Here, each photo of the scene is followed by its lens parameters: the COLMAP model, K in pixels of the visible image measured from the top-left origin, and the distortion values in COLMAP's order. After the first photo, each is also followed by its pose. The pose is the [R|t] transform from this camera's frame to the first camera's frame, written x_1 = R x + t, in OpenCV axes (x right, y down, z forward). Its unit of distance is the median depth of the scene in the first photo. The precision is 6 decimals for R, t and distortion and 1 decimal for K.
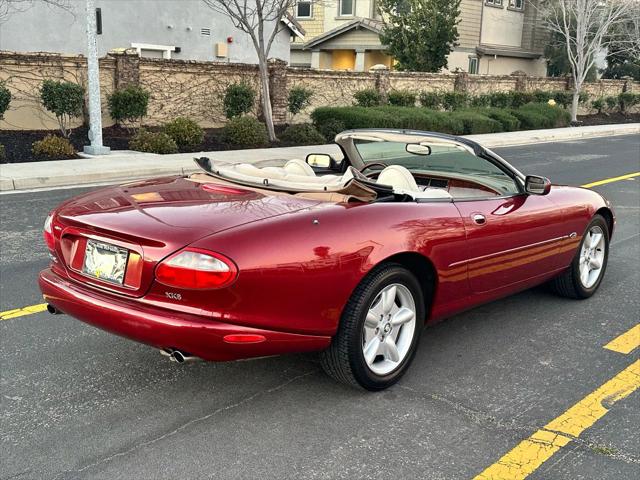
lens RADIAL K [[764.7, 0, 330.1], [0, 764.7, 238.0], [0, 0, 1]] dist [0.229862, -0.529978]
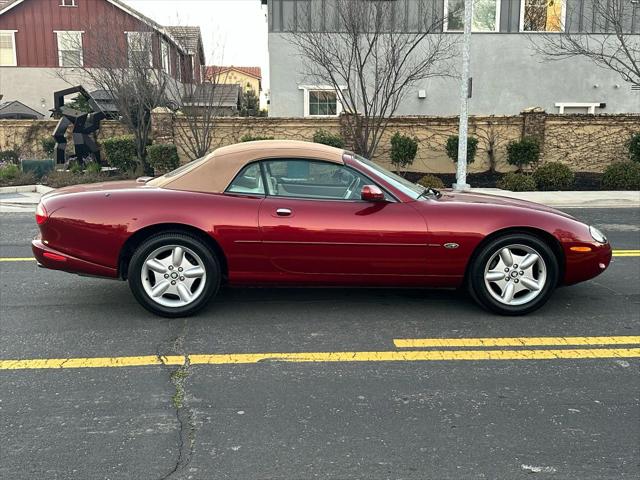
lens RADIAL K [[639.8, 0, 322.6], [0, 639.8, 240.3], [0, 0, 1]] dist [0.181674, -0.370780]
pose [[0.689221, 0.085508, -0.719488, 0.291982], [-0.123790, 0.992308, -0.000651, 0.004176], [0.713899, 0.089514, 0.694504, 0.088858]]
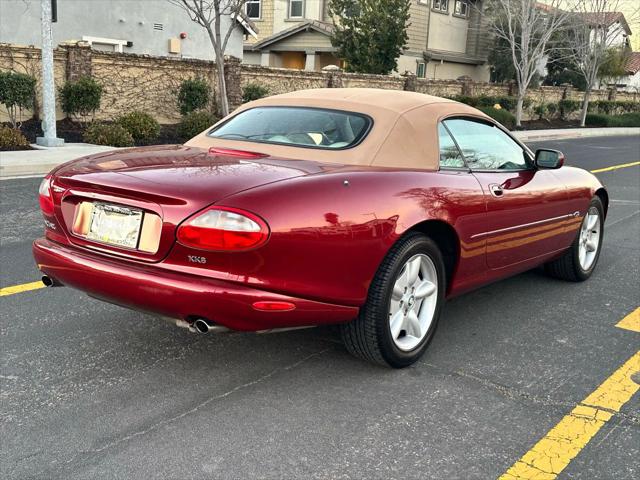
lens RADIAL K [[756.2, 0, 320.0], [0, 756.2, 240.0], [0, 0, 1]] dist [0.217514, -0.487818]
pose [[0.997890, 0.001931, 0.064901, -0.024979], [-0.001615, 0.999987, -0.004910, 0.012098], [-0.064910, 0.004795, 0.997880, 0.020371]]
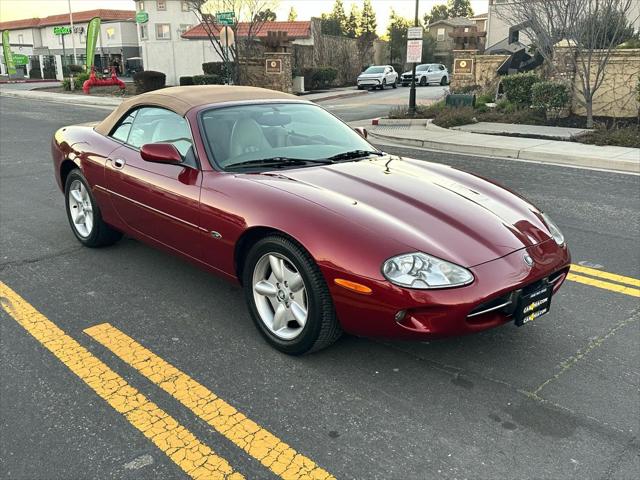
lens RADIAL K [[600.3, 0, 320.0], [0, 600.3, 240.0], [0, 0, 1]] dist [0.189770, -0.384359]
pose [[-0.126054, 0.242072, -0.962035, 0.322186], [-0.208483, 0.941648, 0.264259, -0.066976], [0.969869, 0.233879, -0.068230, 0.405133]]
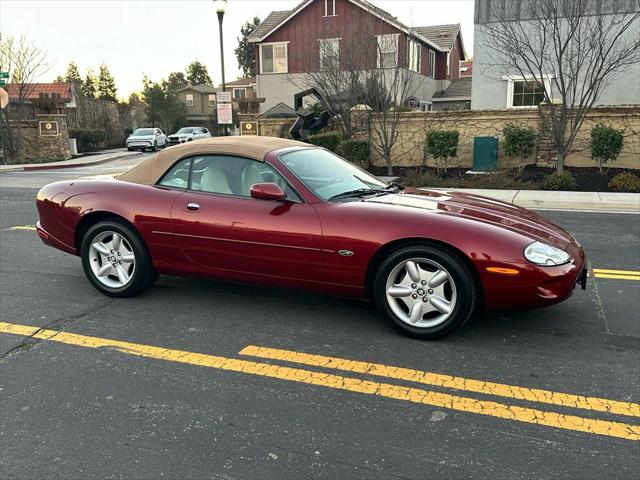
lens RADIAL K [[600.3, 0, 320.0], [0, 600.3, 240.0], [0, 0, 1]] dist [0.189770, -0.384359]
pose [[0.291217, 0.138324, -0.946604, 0.358555], [-0.176060, 0.980340, 0.089090, -0.028600], [0.940317, 0.140714, 0.309845, 0.257337]]
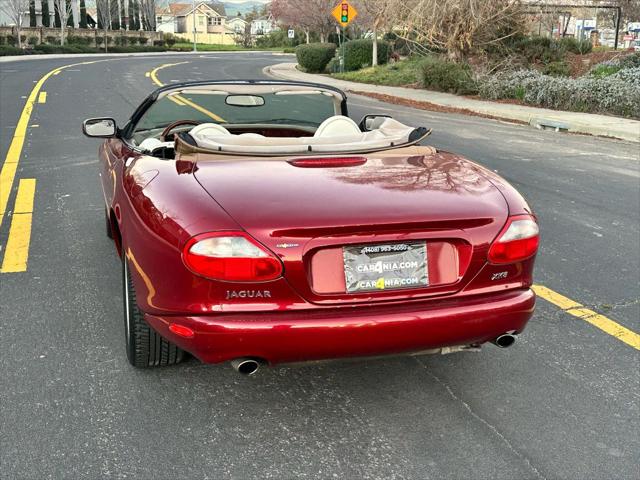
lens RADIAL K [[800.8, 0, 320.0], [0, 800.8, 240.0], [0, 0, 1]] dist [0.236898, -0.526137]
pose [[0.549040, -0.229292, 0.803729, -0.225654], [0.176897, 0.971727, 0.156378, -0.031237], [-0.816862, 0.056320, 0.574078, 0.136710]]
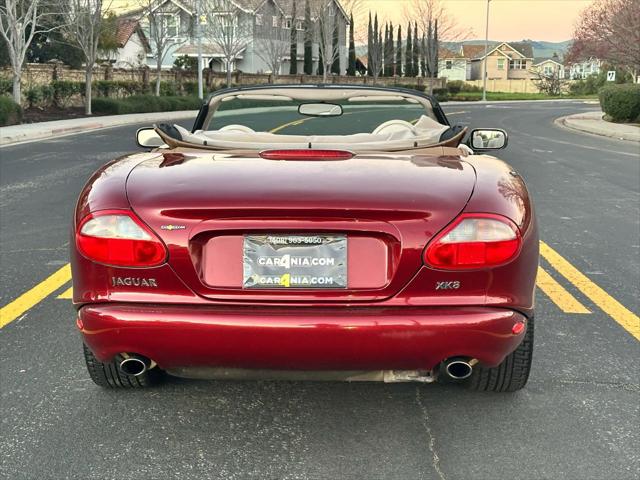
lens RADIAL K [[1038.5, 0, 325.3], [0, 1038.5, 240.7], [0, 0, 1]] dist [0.157015, -0.049057]
pose [[0.778470, -0.122538, 0.615604, -0.189025], [0.147792, 0.988968, 0.009964, 0.001758], [-0.610034, 0.083224, 0.787993, 0.065906]]
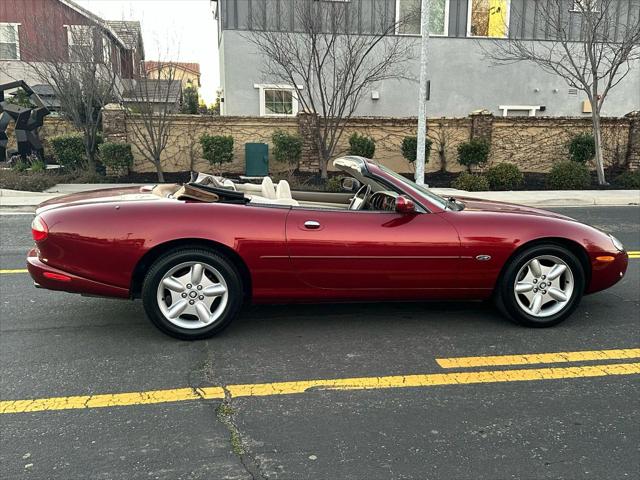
lens RADIAL K [[618.4, 0, 328.5], [0, 618.4, 240.3], [0, 0, 1]] dist [0.189391, -0.397133]
pose [[0.767992, 0.084960, -0.634800, 0.240022], [-0.113151, 0.993570, -0.003914, 0.000067], [0.630386, 0.074834, 0.772667, 0.077316]]
